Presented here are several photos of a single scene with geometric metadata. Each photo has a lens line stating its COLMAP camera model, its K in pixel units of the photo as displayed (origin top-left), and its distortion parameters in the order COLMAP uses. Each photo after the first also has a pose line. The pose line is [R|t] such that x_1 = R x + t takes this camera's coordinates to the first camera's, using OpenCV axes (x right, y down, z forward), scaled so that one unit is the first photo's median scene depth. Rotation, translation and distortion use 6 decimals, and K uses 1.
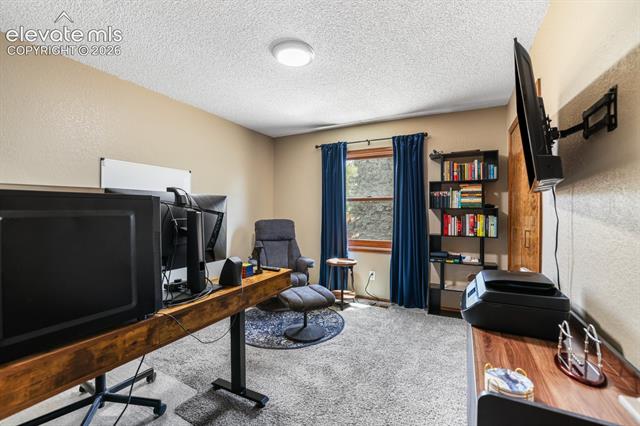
lens RADIAL K [[270.0, 0, 320.0], [0, 270.0, 213.0], [0, 0, 1]] dist [-0.020546, 0.000099]
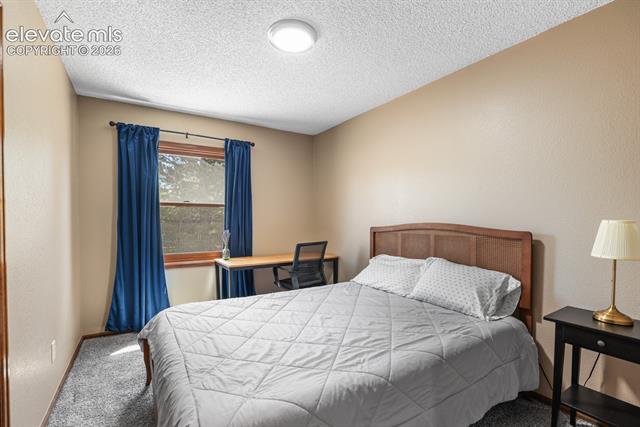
lens RADIAL K [[272.6, 0, 318.5], [0, 272.6, 218.2], [0, 0, 1]] dist [-0.022282, 0.000505]
pose [[0.549457, 0.004579, 0.835509, -0.320015], [-0.001153, 0.999988, -0.004722, -0.004400], [-0.835521, 0.001631, 0.549456, 0.212507]]
